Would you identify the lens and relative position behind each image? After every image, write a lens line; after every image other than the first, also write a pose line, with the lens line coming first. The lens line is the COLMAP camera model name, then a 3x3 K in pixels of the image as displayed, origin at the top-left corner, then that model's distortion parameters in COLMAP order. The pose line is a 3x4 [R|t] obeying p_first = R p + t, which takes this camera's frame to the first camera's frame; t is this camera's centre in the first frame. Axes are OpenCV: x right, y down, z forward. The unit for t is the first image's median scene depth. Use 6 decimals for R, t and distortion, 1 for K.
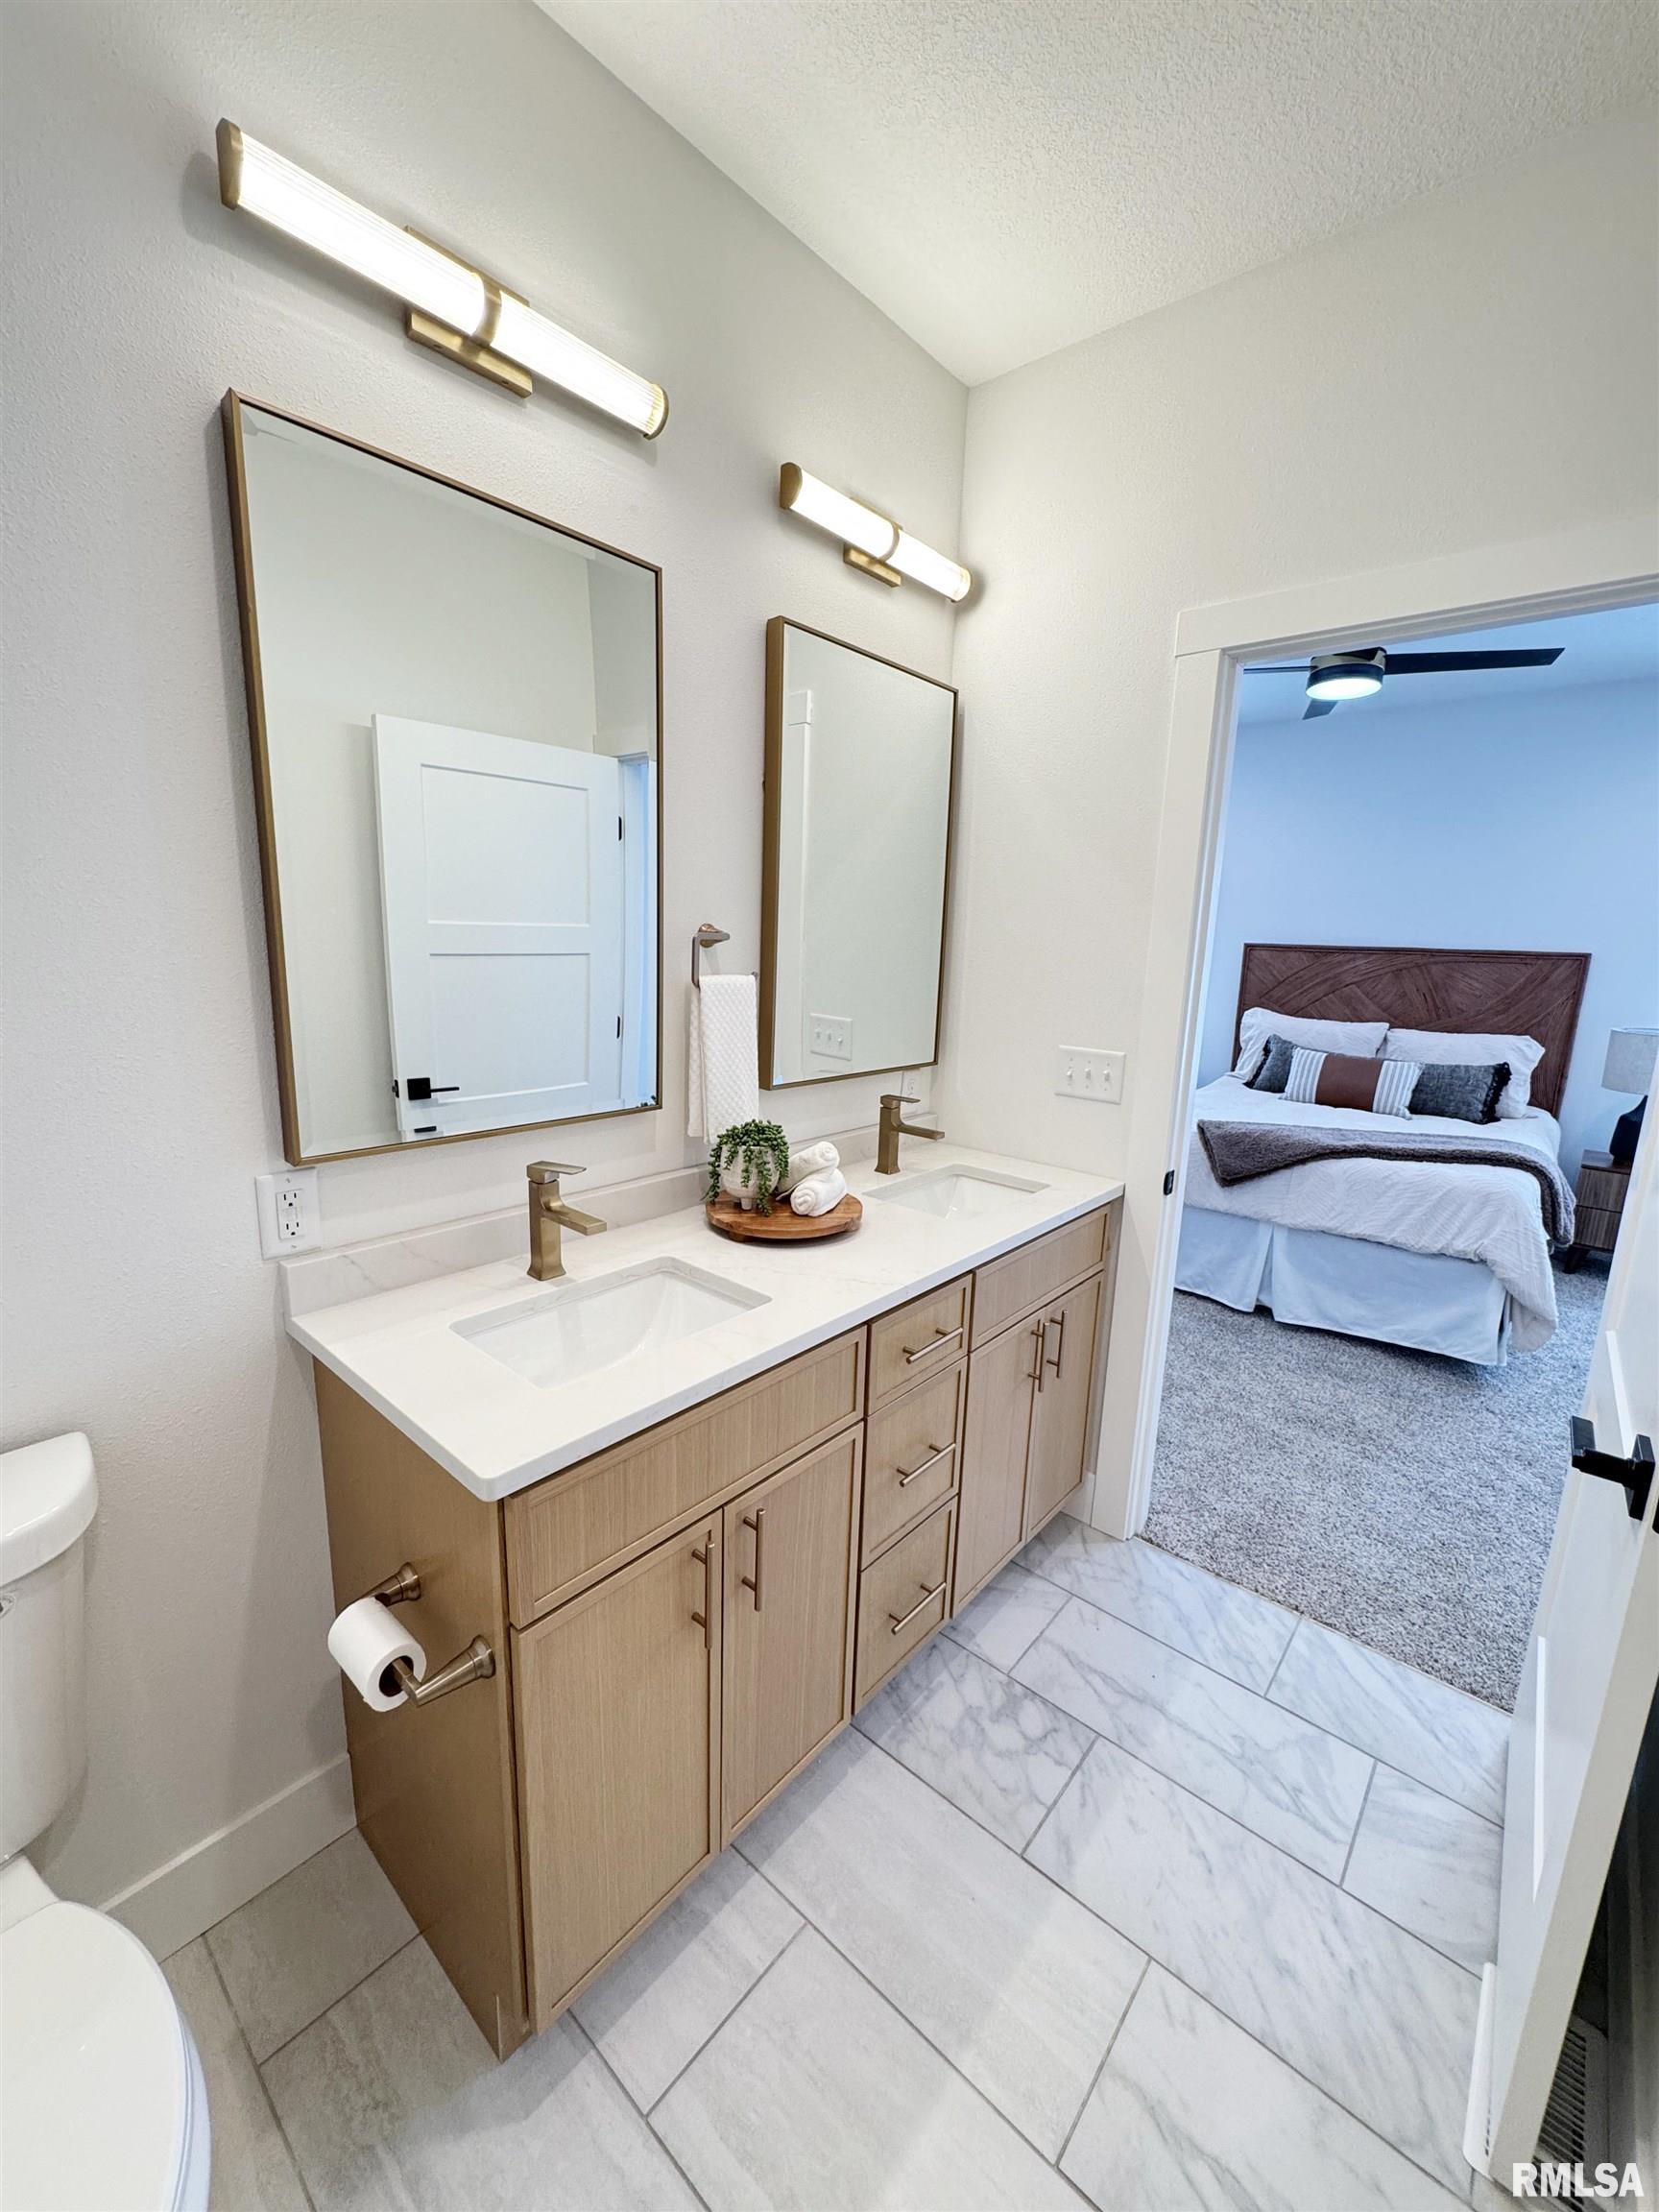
lens RADIAL K [[881.8, 0, 835.2], [0, 881.8, 1107.8], [0, 0, 1]] dist [0.000483, 0.000164]
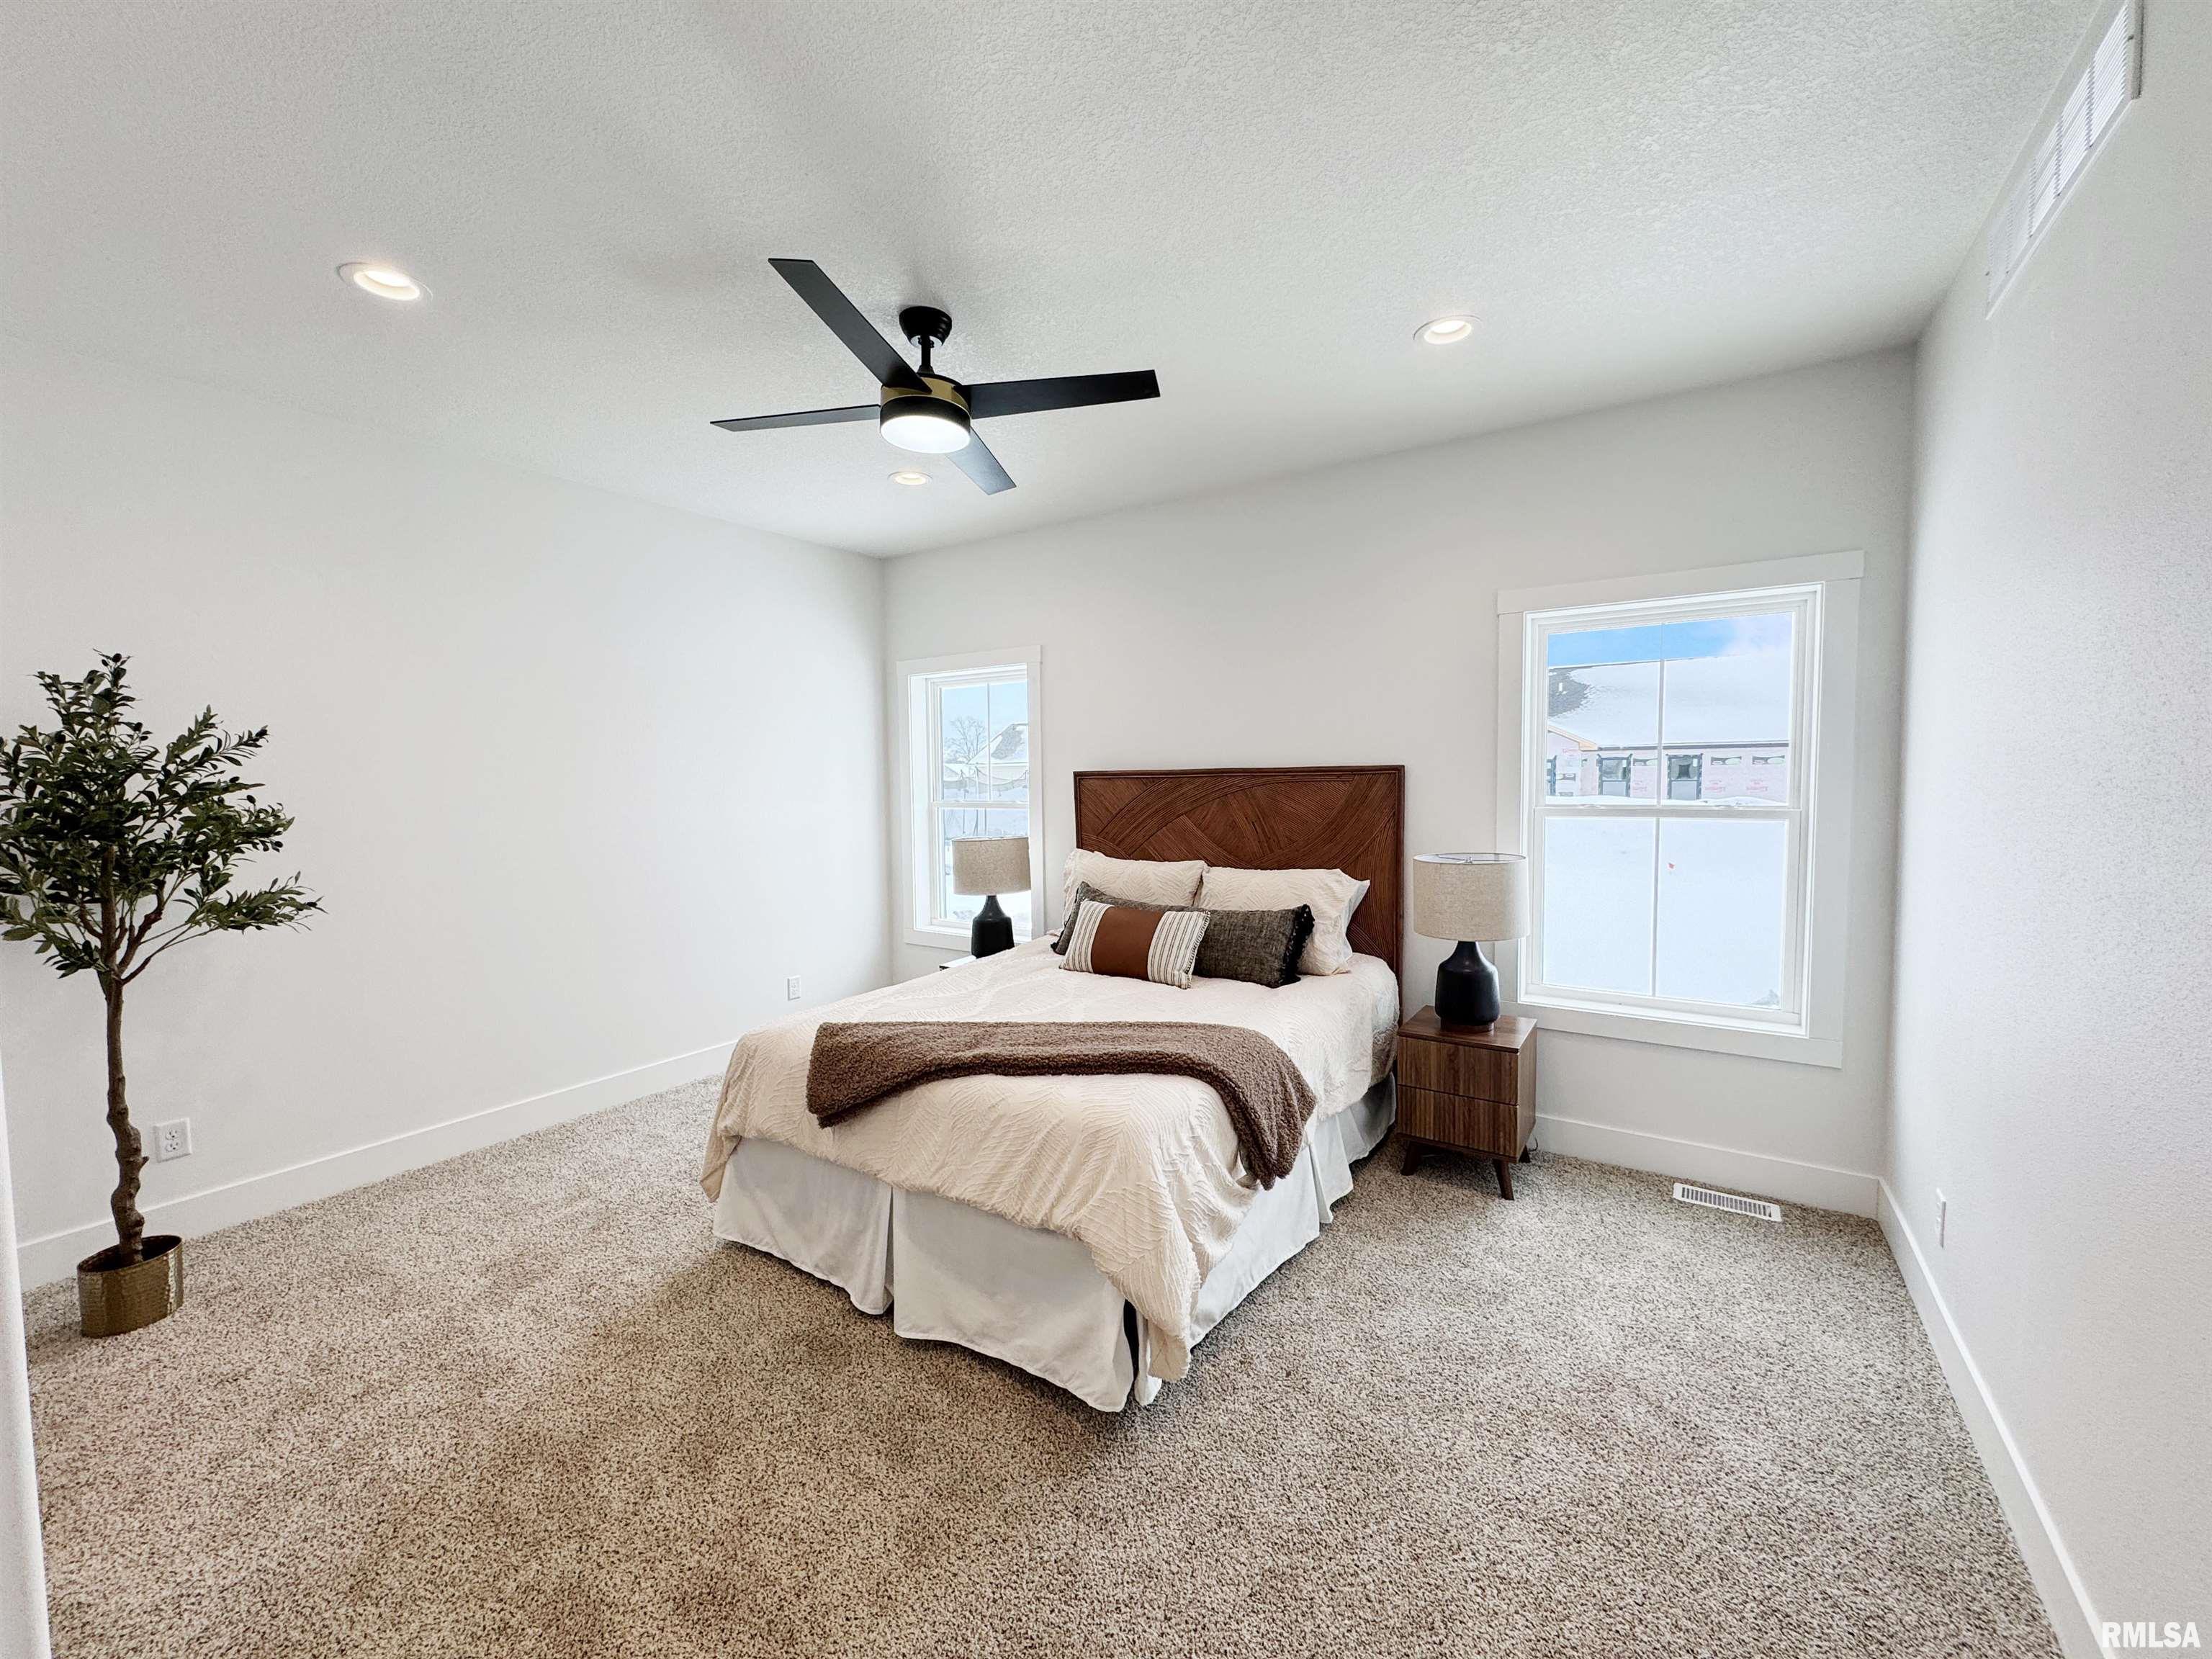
lens RADIAL K [[881.8, 0, 1103.2], [0, 881.8, 828.8], [0, 0, 1]] dist [0.000483, 0.000164]
pose [[0.991610, -0.056634, 0.116199, 0.492091], [0.071712, 0.988919, -0.129990, -0.029095], [-0.107549, 0.137232, 0.984683, 0.229271]]
